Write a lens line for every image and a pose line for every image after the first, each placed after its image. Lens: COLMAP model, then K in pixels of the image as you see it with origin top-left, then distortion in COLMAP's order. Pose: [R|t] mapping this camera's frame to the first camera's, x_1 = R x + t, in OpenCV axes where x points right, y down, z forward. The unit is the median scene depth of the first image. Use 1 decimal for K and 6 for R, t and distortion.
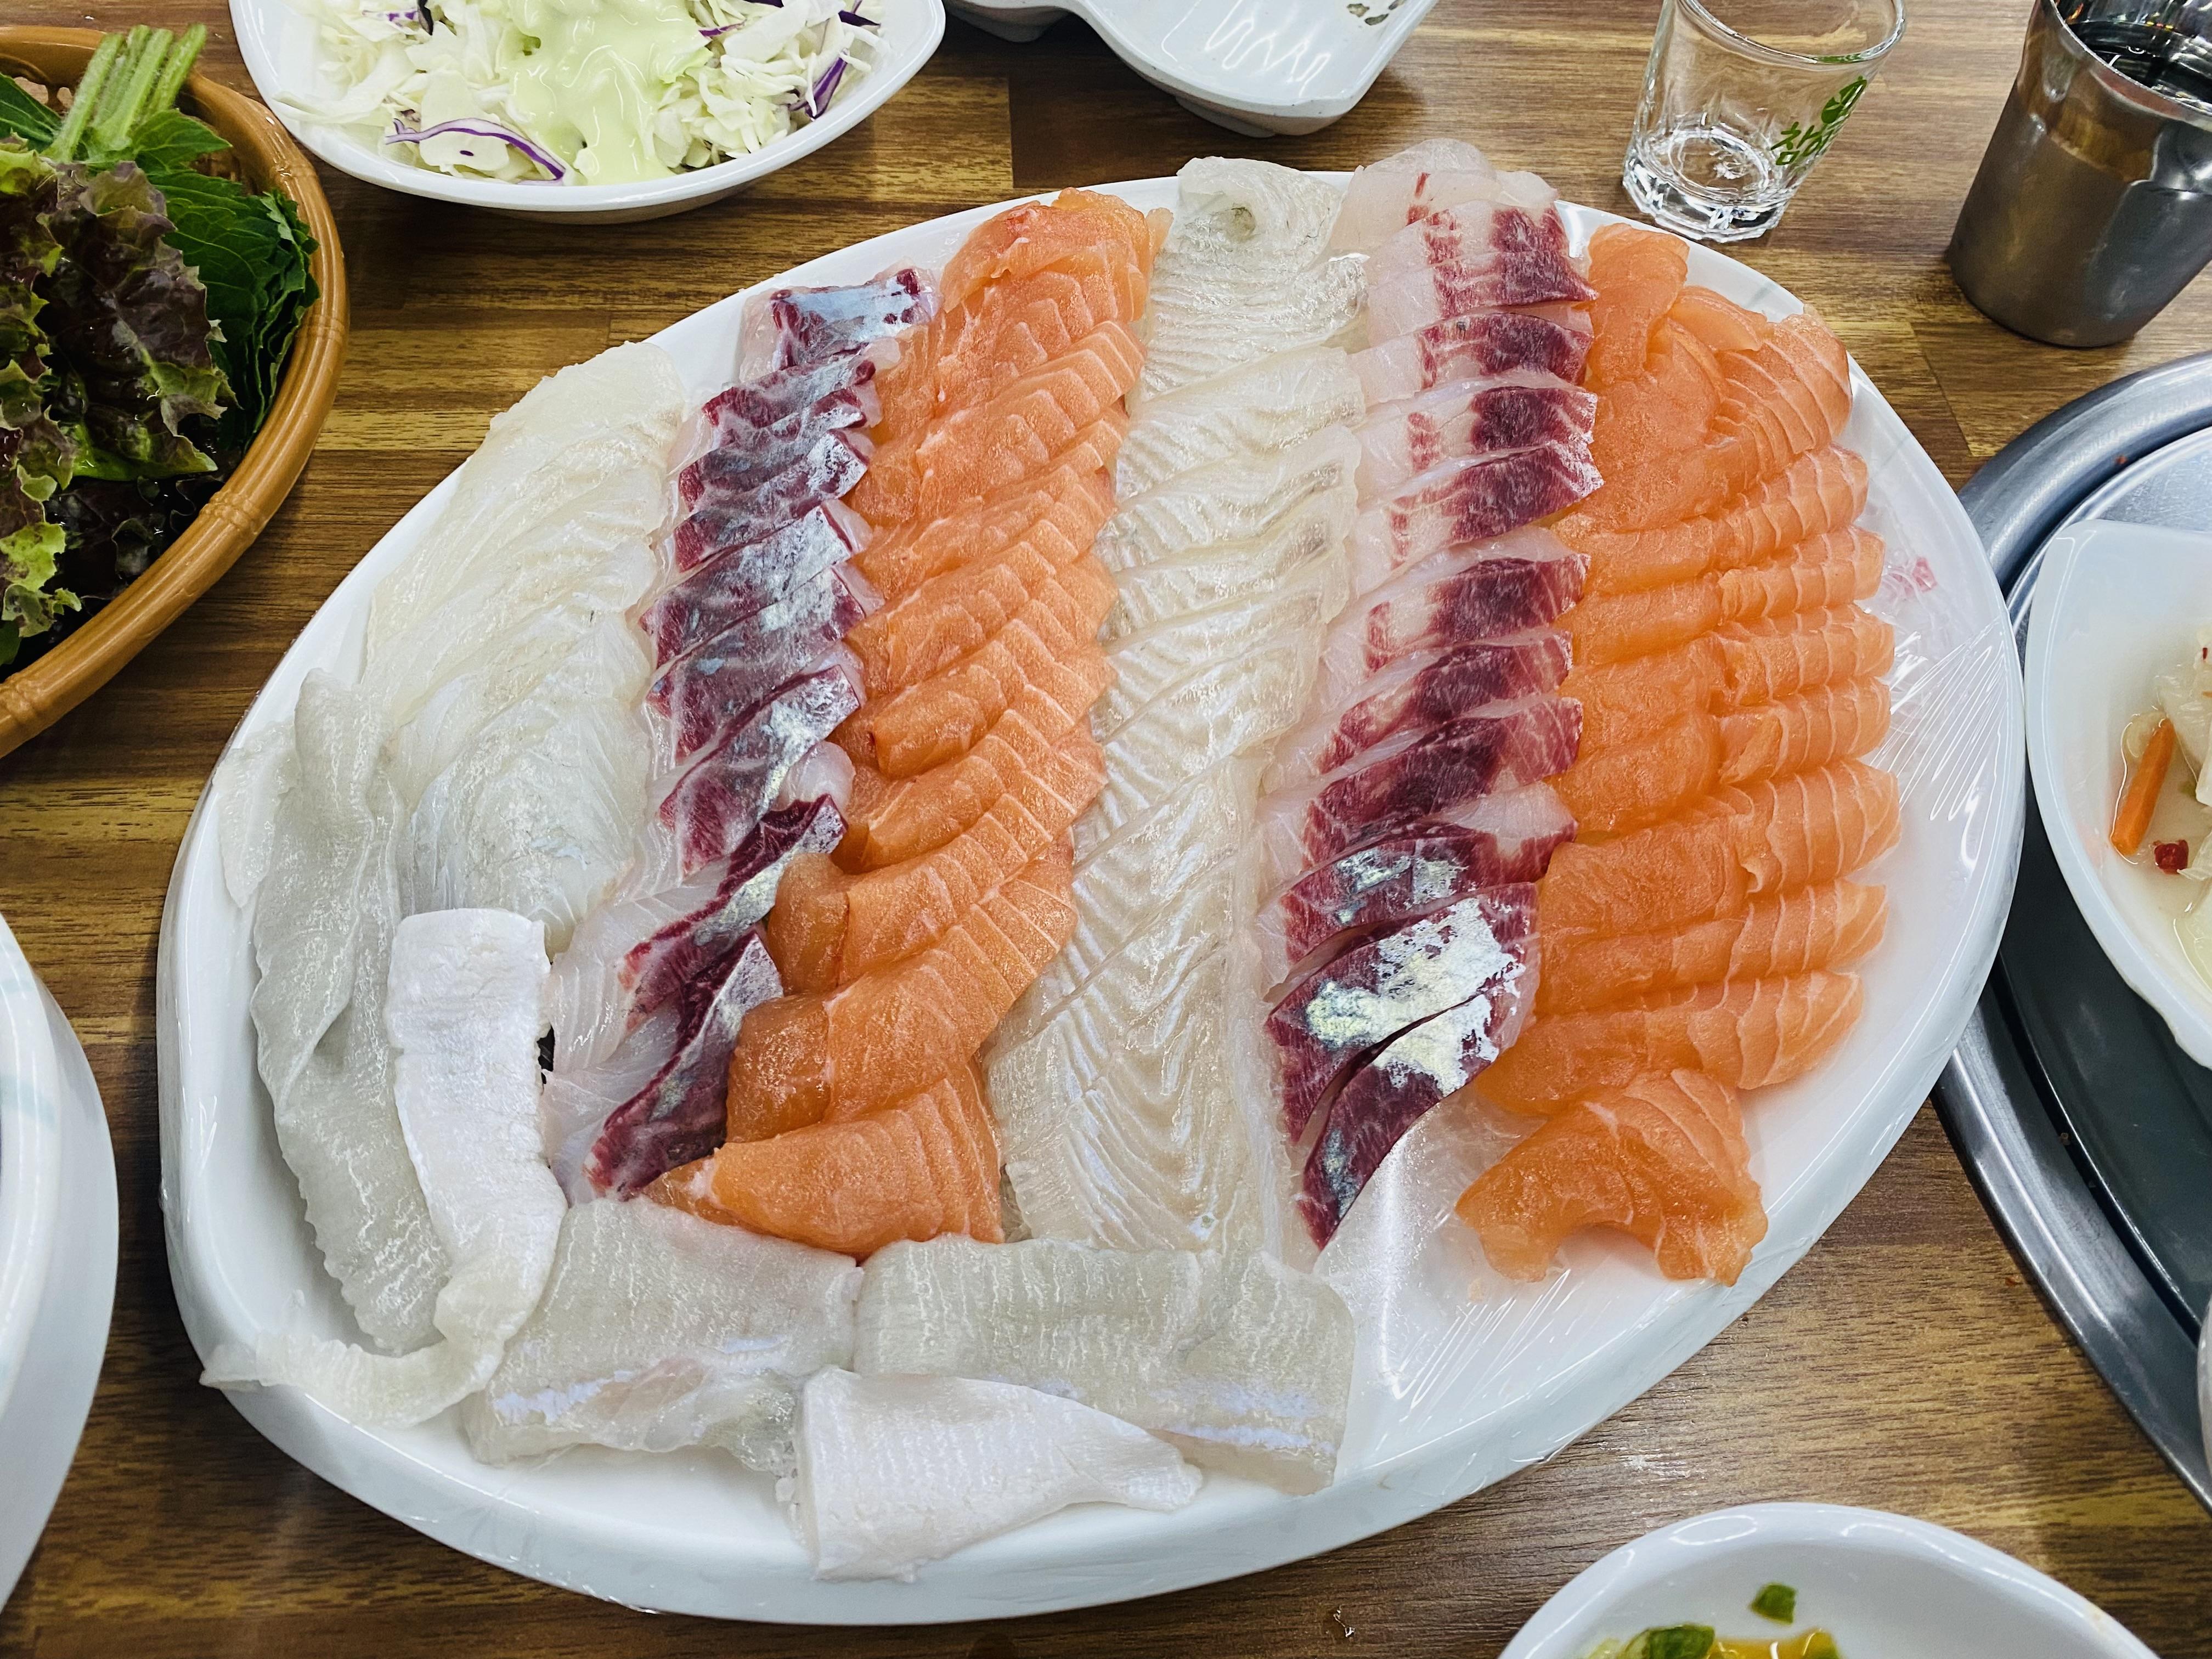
lens RADIAL K [[1708.0, 0, 1106.0], [0, 1708.0, 829.5], [0, 0, 1]] dist [-0.007100, -0.006367]
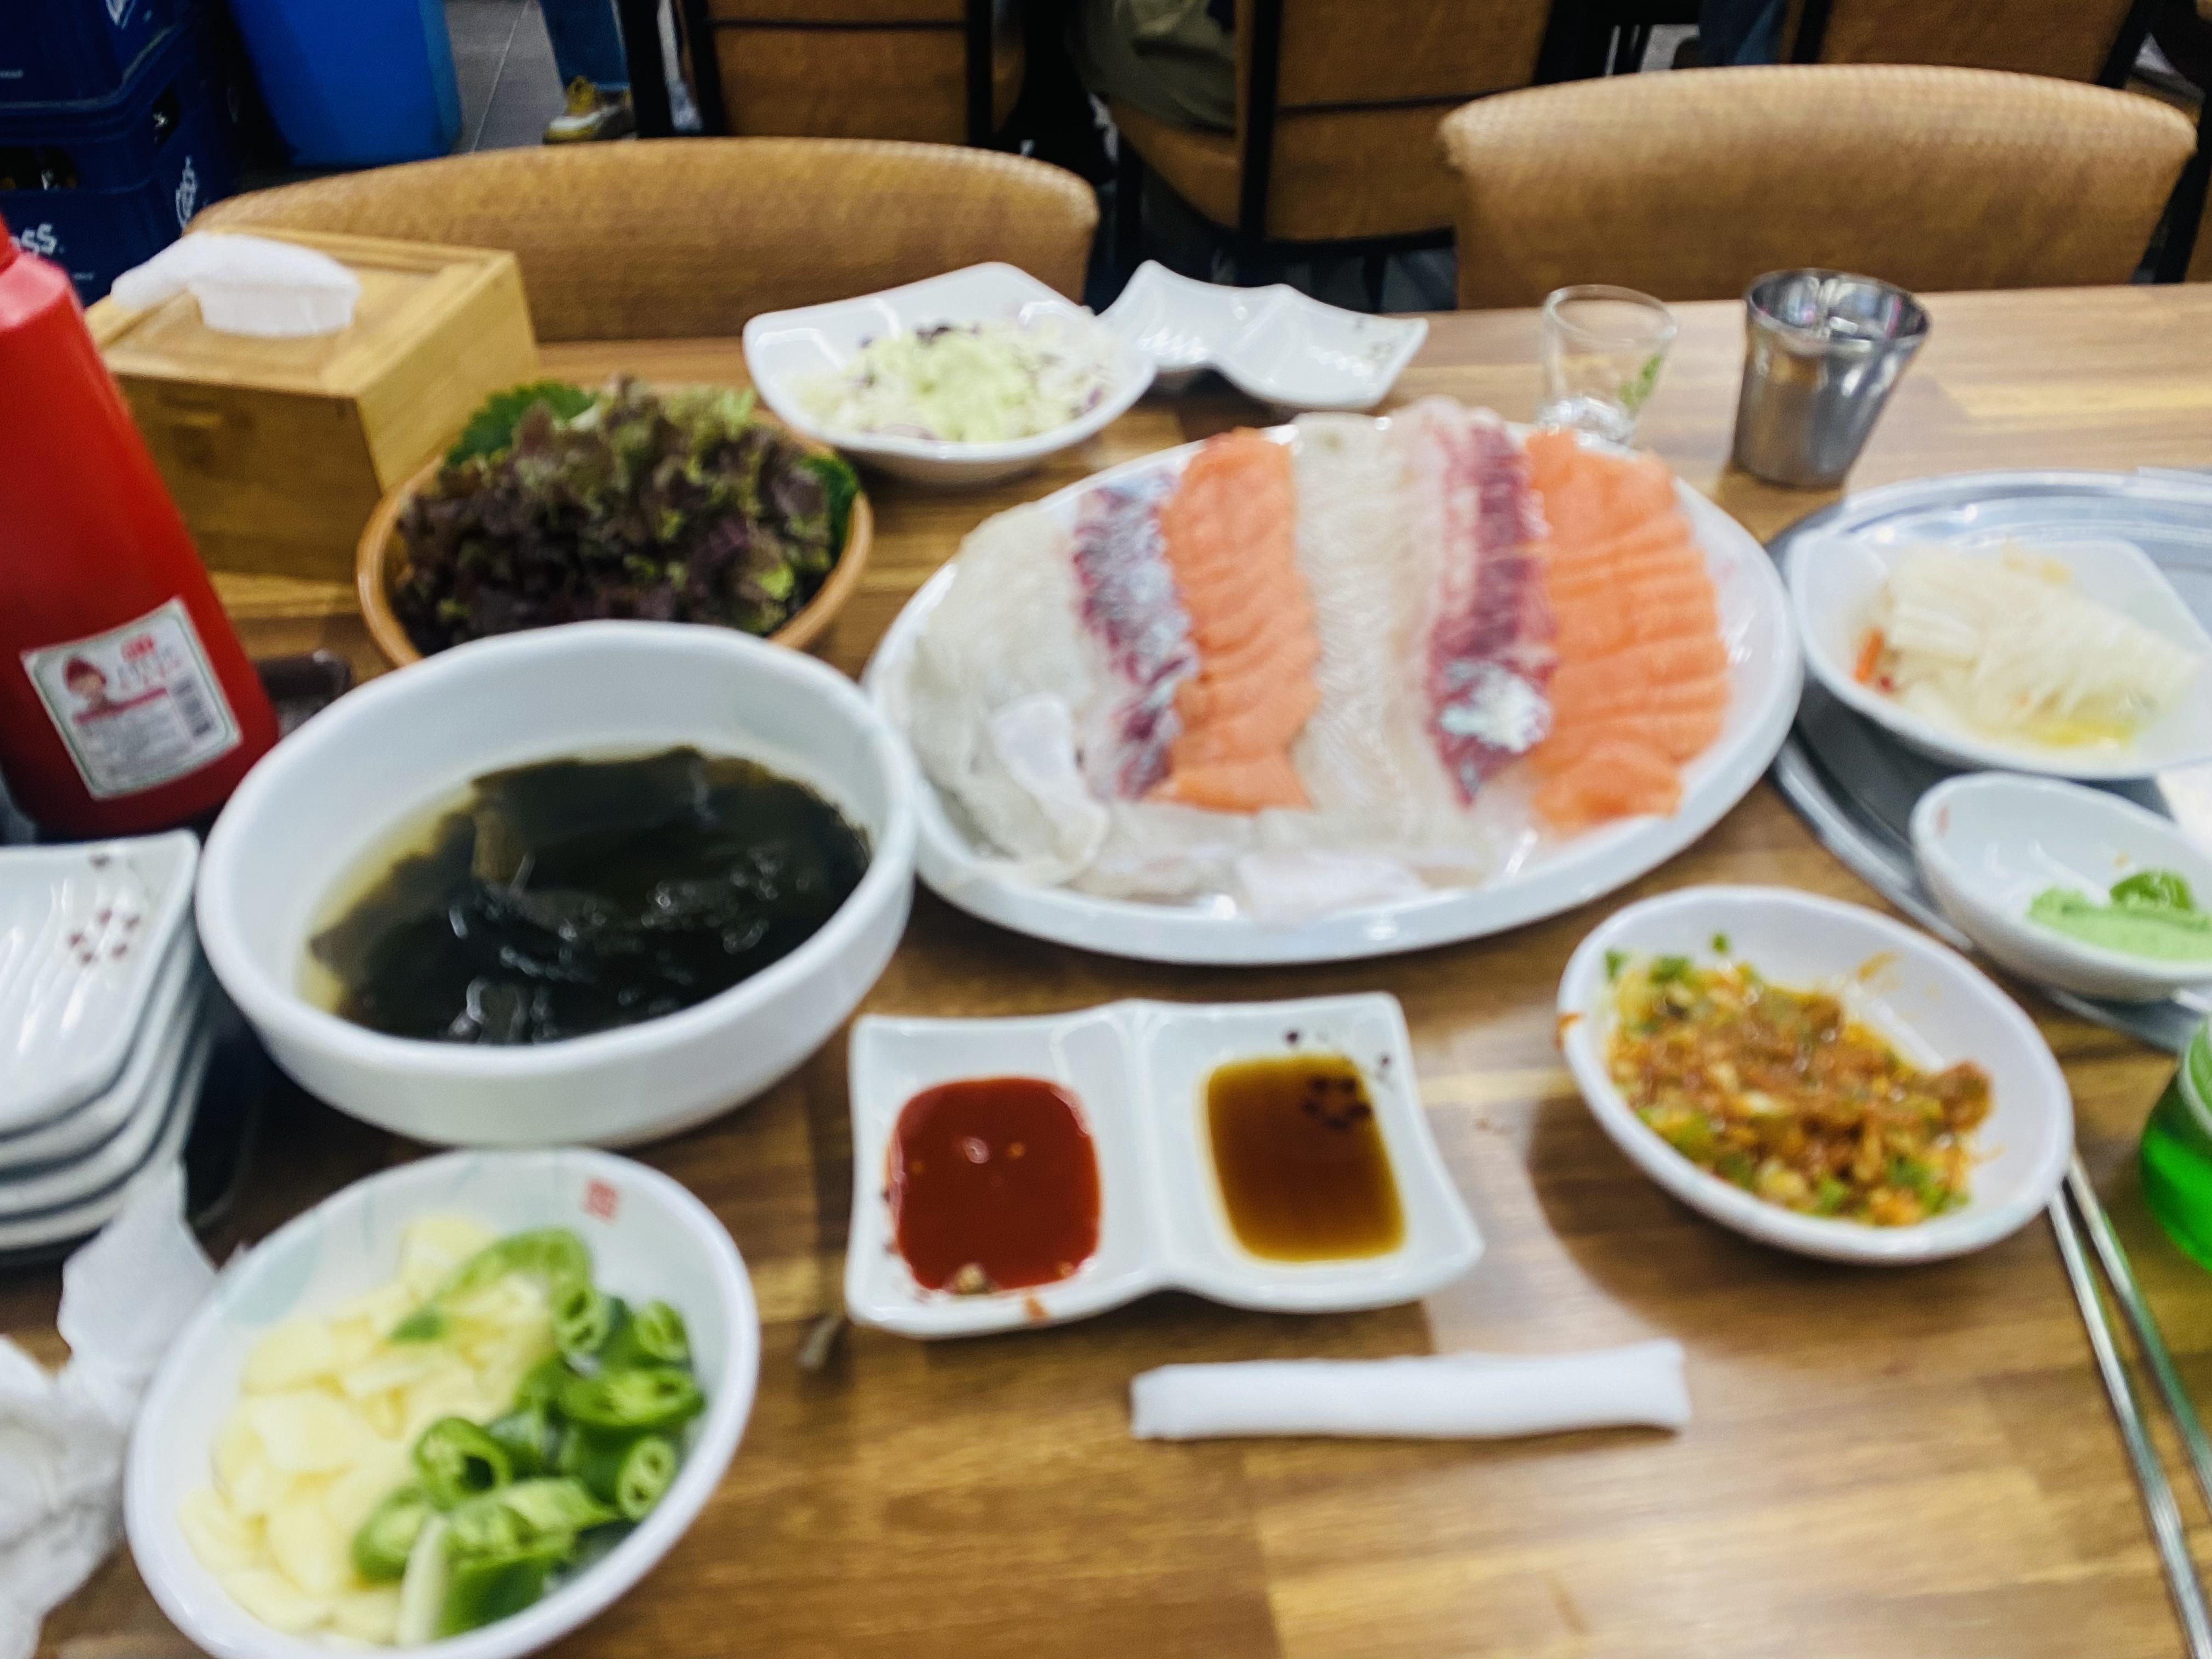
lens RADIAL K [[1708.0, 0, 1106.0], [0, 1708.0, 829.5], [0, 0, 1]] dist [-0.007100, -0.006367]
pose [[0.996689, -0.078744, 0.020243, -0.278640], [0.081220, 0.952928, -0.292116, 0.662100], [0.003712, 0.292793, 0.956169, -0.749366]]
